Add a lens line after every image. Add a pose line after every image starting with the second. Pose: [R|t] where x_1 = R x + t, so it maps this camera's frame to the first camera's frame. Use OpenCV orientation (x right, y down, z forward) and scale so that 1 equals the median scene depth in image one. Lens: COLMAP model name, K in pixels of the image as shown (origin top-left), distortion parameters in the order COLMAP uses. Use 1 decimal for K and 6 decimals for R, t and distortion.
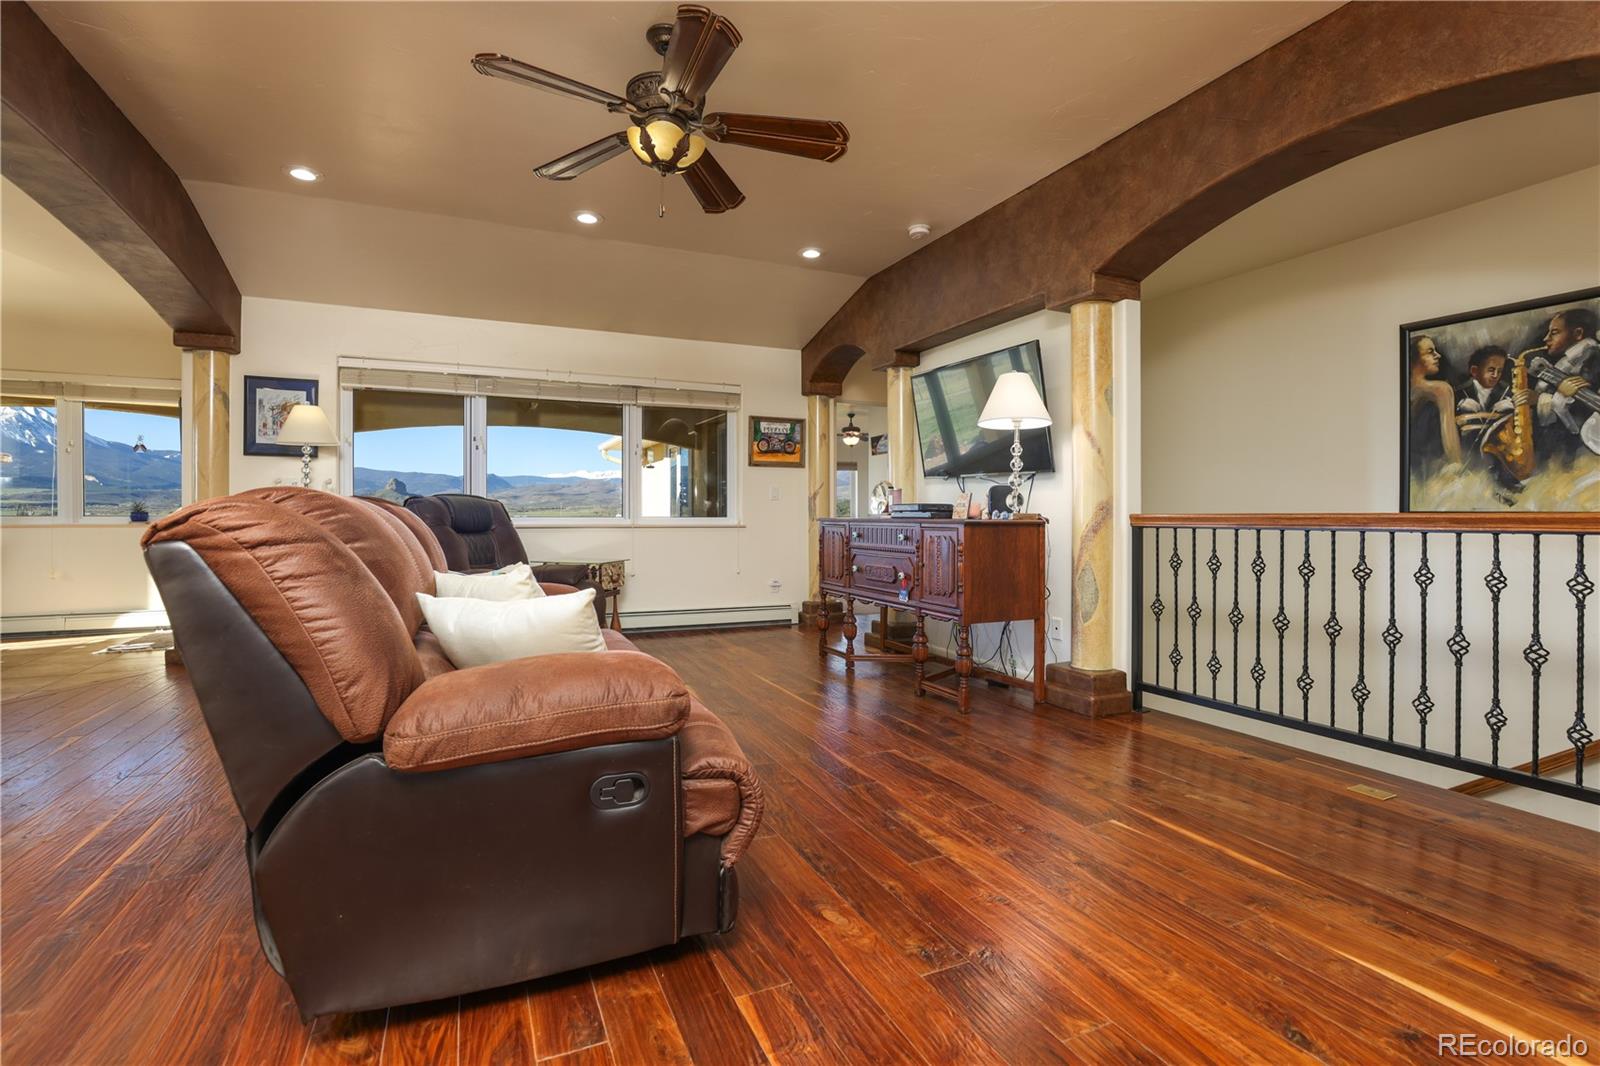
lens RADIAL K [[733.3, 0, 802.0], [0, 733.3, 526.0], [0, 0, 1]] dist [-0.029502, 0.000307]
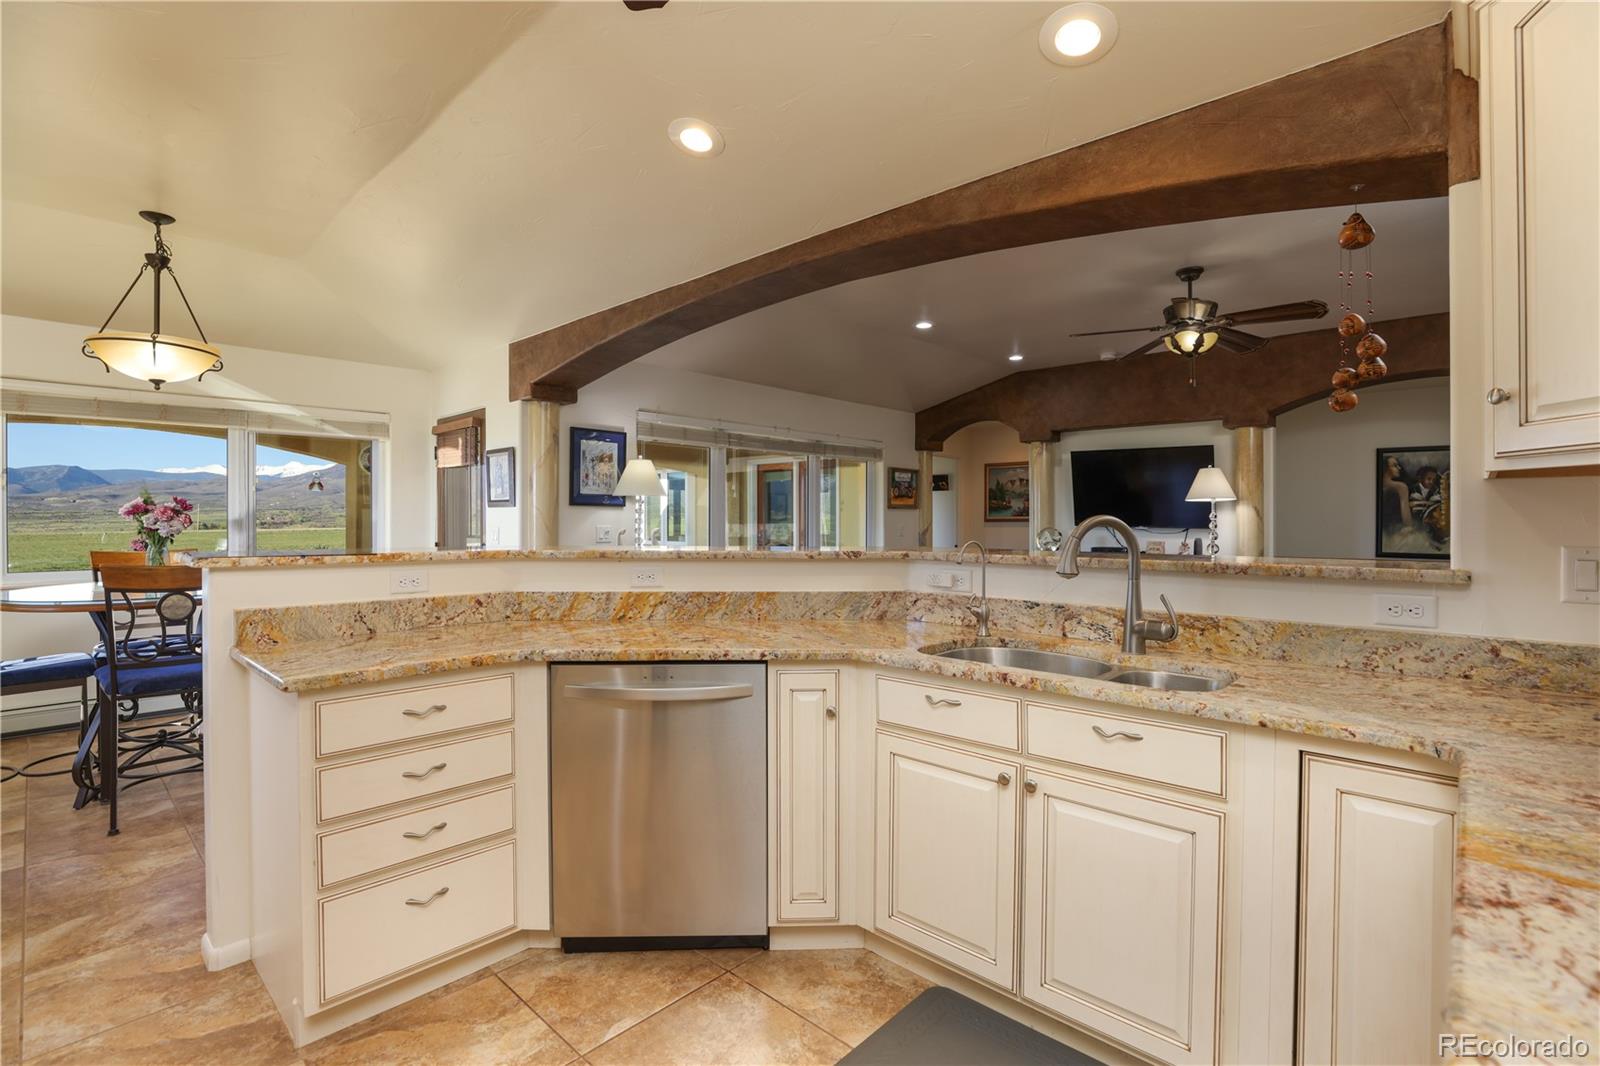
lens RADIAL K [[733.3, 0, 797.0], [0, 733.3, 521.4], [0, 0, 1]] dist [-0.029502, 0.000307]
pose [[0.919783, -0.001611, 0.392425, -1.193499], [0.005714, 0.999941, -0.009287, -0.088300], [-0.392387, 0.010785, 0.919737, -0.082943]]
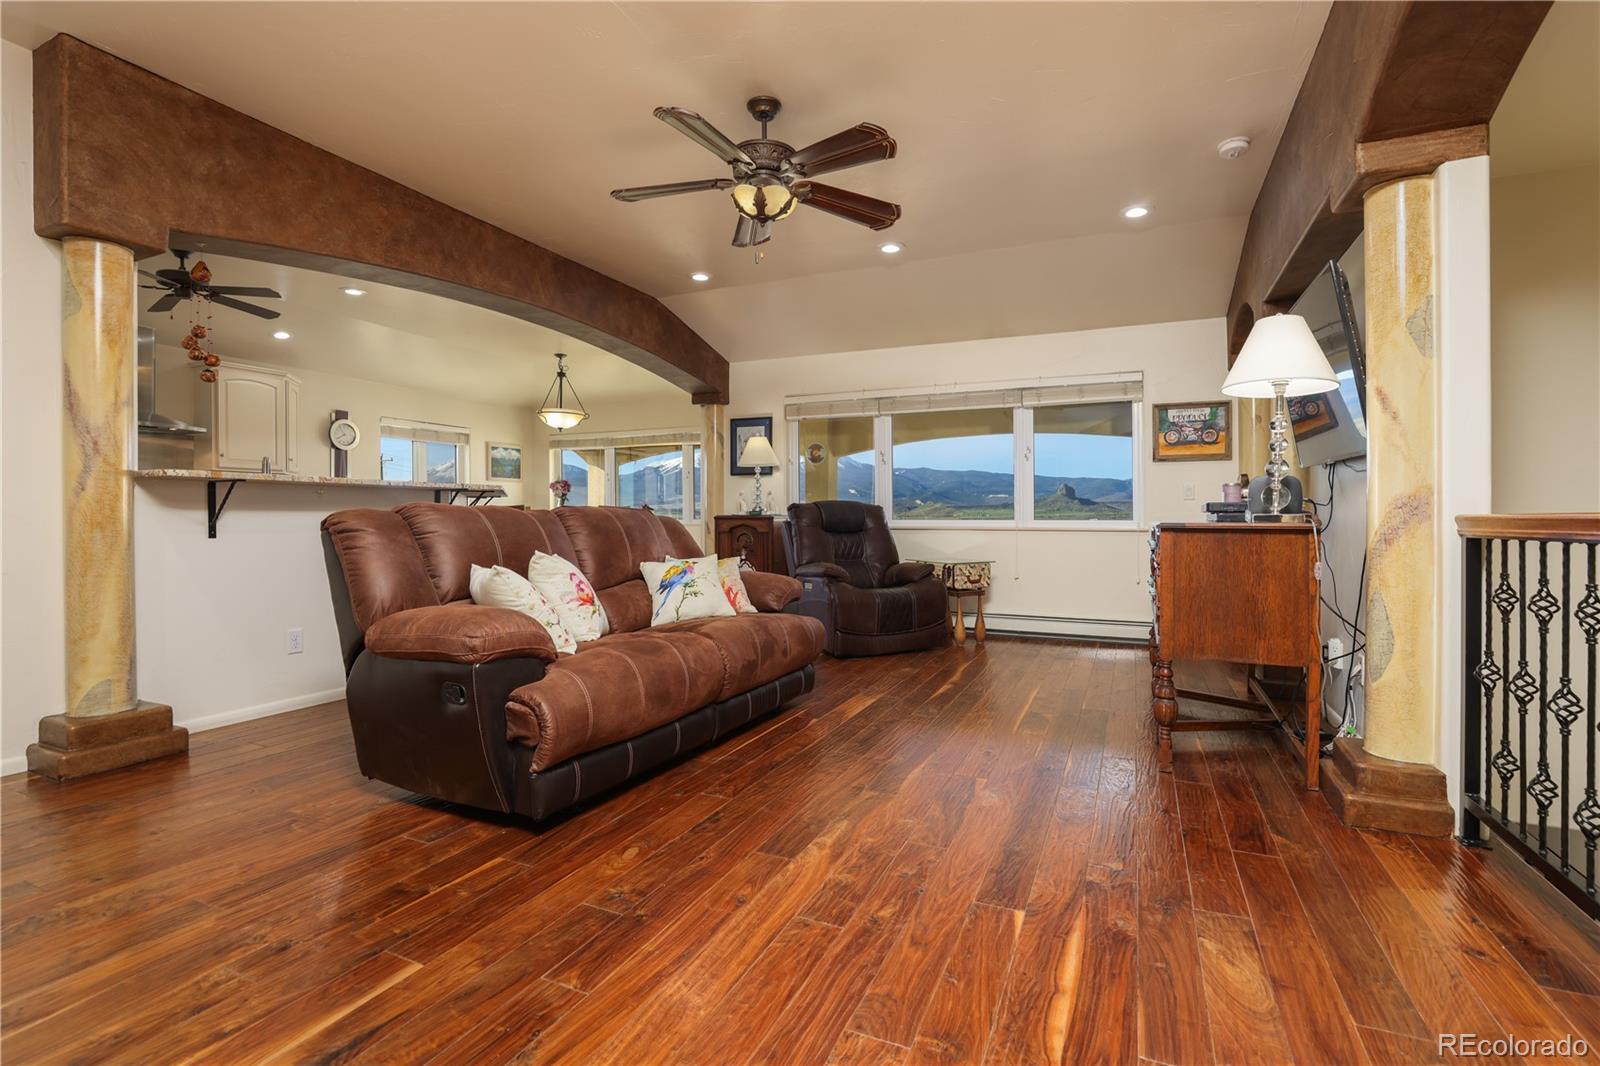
lens RADIAL K [[733.3, 0, 799.8], [0, 733.3, 528.4], [0, 0, 1]] dist [-0.029502, 0.000307]
pose [[0.663152, 0.010116, -0.748417, 0.522054], [-0.011307, 0.999930, 0.003496, -0.001258], [0.748400, 0.006144, 0.663219, 0.191764]]
